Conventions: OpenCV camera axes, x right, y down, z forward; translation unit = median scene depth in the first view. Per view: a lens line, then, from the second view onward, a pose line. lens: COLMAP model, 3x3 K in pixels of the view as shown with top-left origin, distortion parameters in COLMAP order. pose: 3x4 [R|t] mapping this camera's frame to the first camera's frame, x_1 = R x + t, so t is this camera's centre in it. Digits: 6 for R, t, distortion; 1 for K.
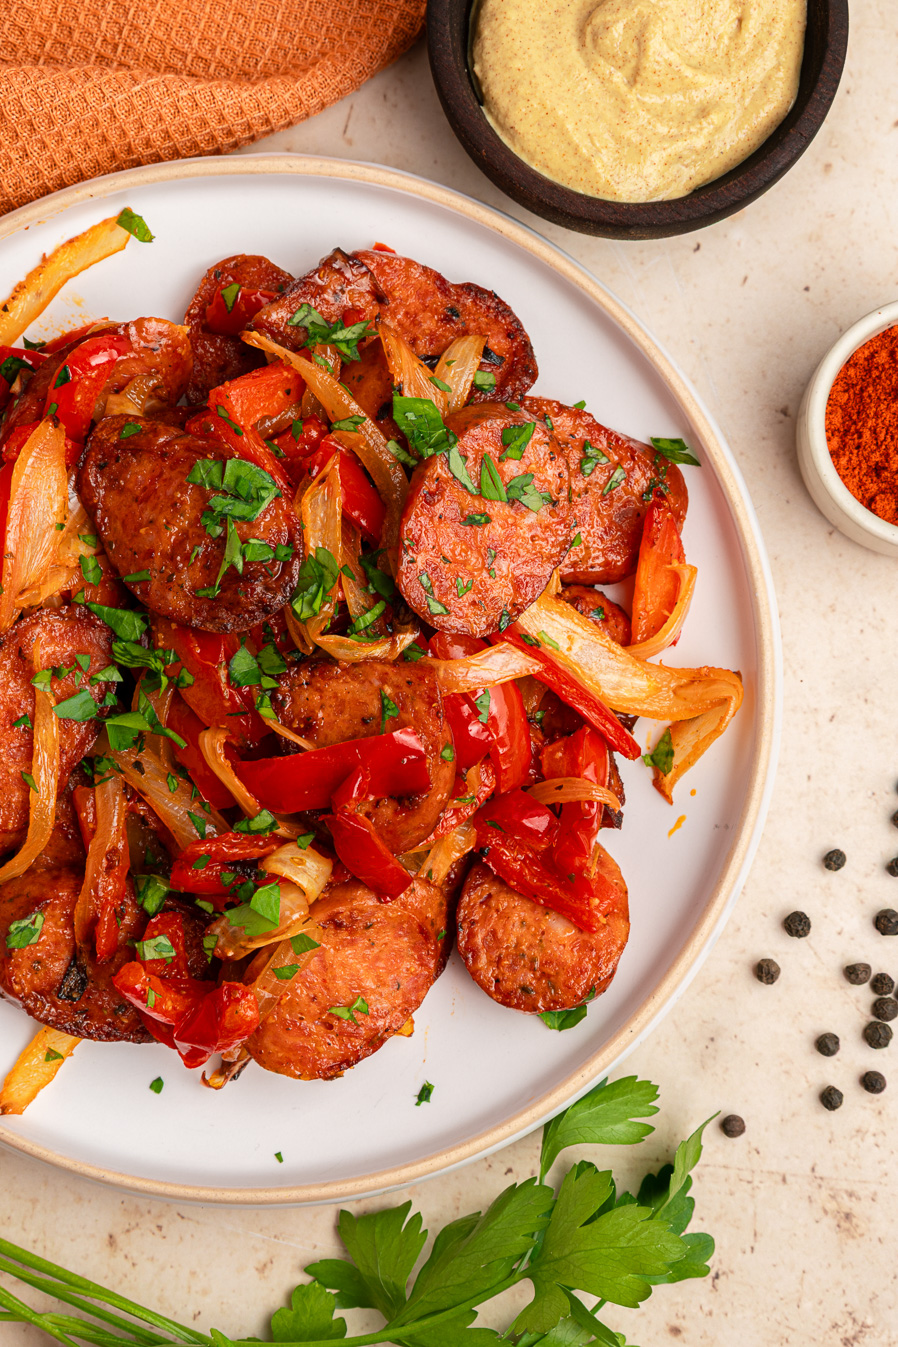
lens RADIAL K [[2678.7, 0, 452.8], [0, 2678.7, 673.0], [0, 0, 1]] dist [0.035578, 0.000000]
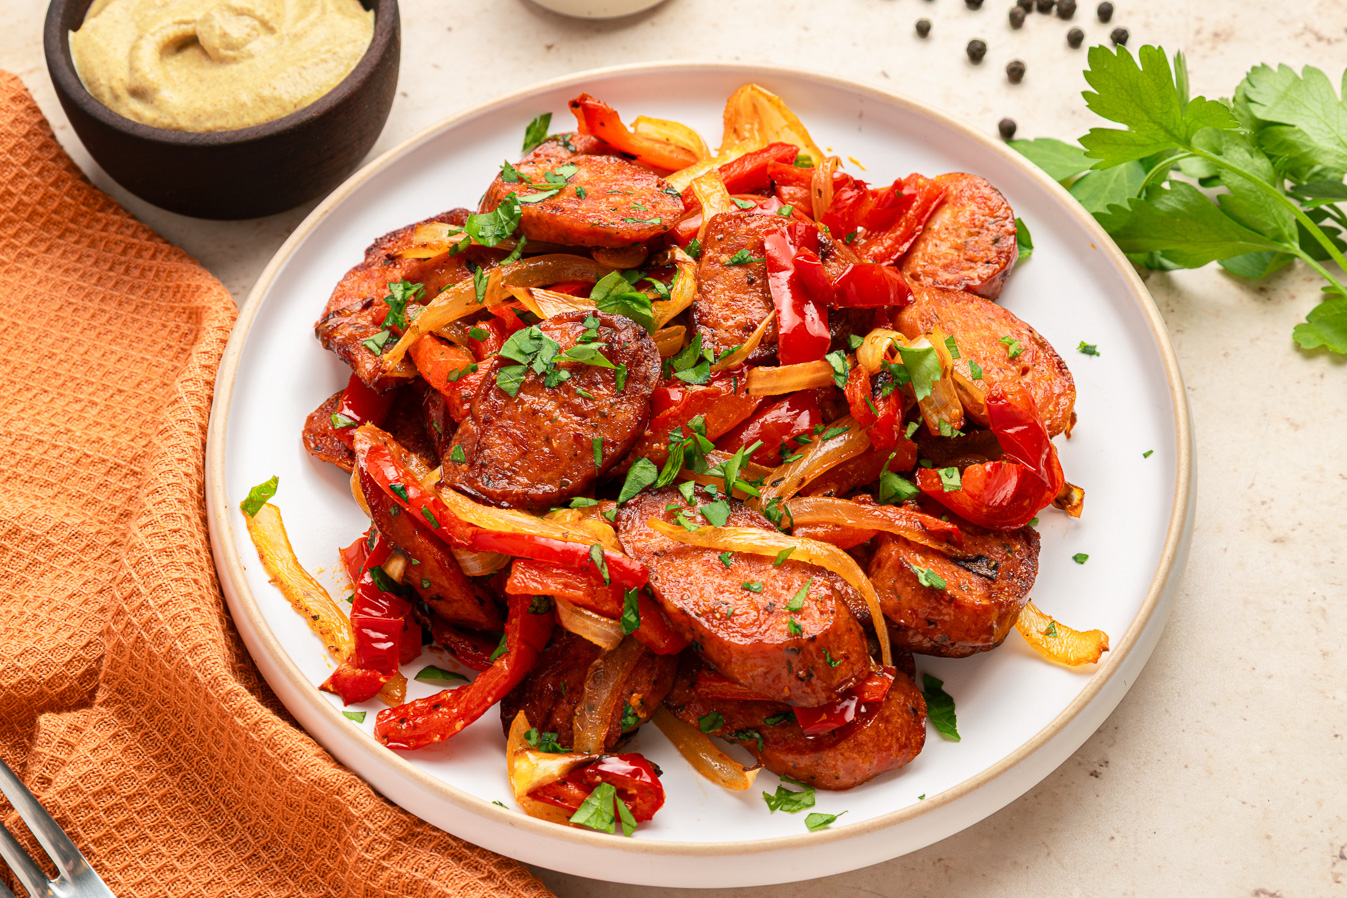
lens RADIAL K [[2678.7, 0, 676.0], [0, 2678.7, 449.9], [0, 0, 1]] dist [0.035578, 0.000000]
pose [[0.090261, -0.798624, 0.595024, -0.734892], [0.995615, 0.087094, -0.034133, 0.030404], [-0.024563, 0.595495, 0.802983, 0.149509]]
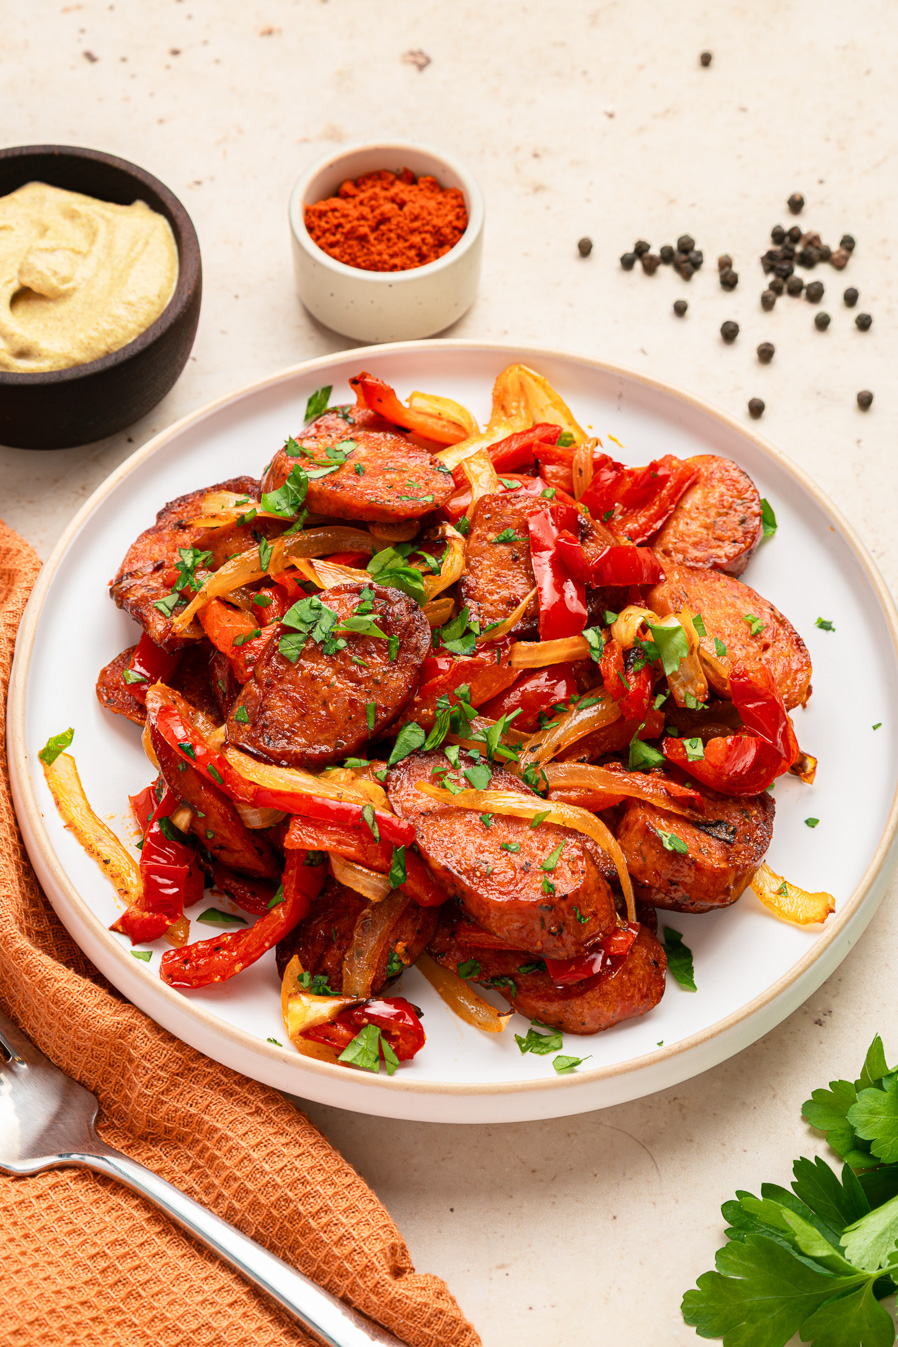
lens RADIAL K [[2654.7, 0, 448.1], [0, 2654.7, 674.9], [0, 0, 1]] dist [0.035028, 0.000000]
pose [[0.104690, -0.811298, 0.575183, -0.745393], [0.993367, 0.112963, -0.021471, 0.019175], [-0.047555, 0.573616, 0.817743, 0.058956]]
